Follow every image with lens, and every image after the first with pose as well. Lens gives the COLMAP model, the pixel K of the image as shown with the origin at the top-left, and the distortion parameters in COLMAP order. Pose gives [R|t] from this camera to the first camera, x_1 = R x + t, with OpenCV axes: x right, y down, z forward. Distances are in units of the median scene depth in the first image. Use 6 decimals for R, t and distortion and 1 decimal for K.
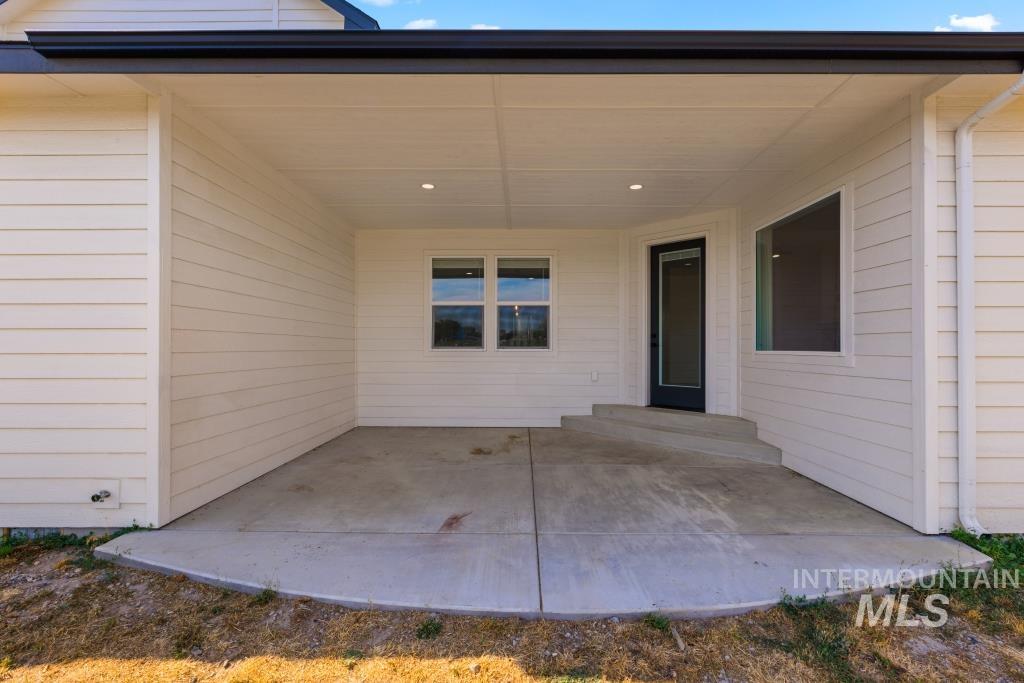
lens RADIAL K [[457.2, 0, 512.0], [0, 457.2, 341.6], [0, 0, 1]] dist [0.004184, -0.001009]
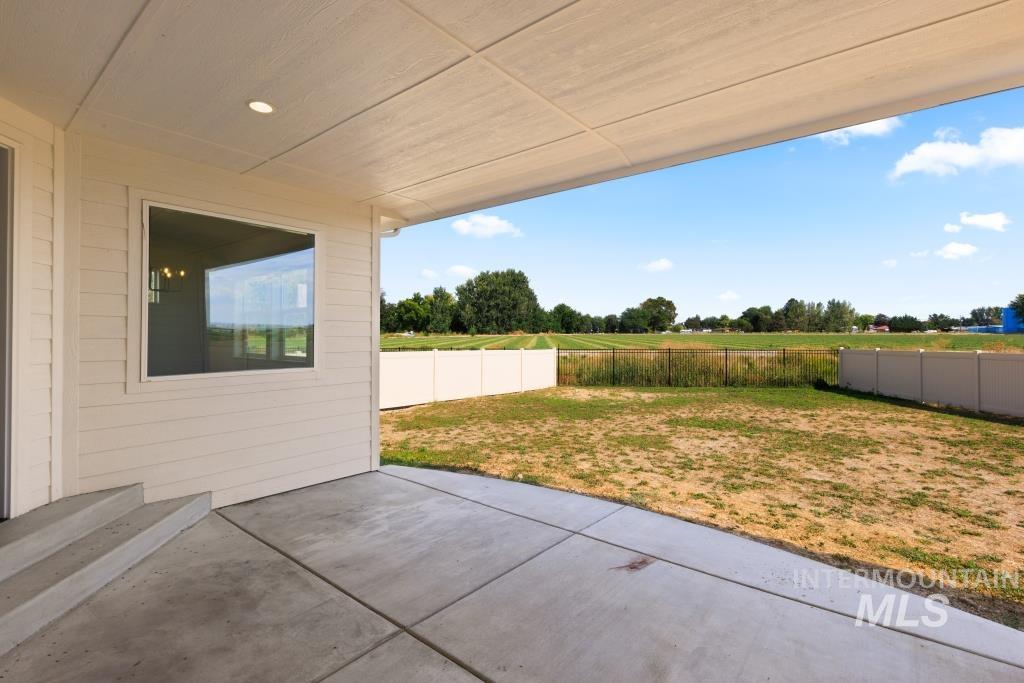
lens RADIAL K [[485.0, 0, 490.9], [0, 485.0, 324.5], [0, 0, 1]] dist [-0.001445, 0.001797]
pose [[-0.772838, 0.006835, 0.634567, -0.472193], [-0.011107, 0.999643, -0.024294, -0.066815], [-0.634506, -0.025823, -0.772486, 1.749510]]
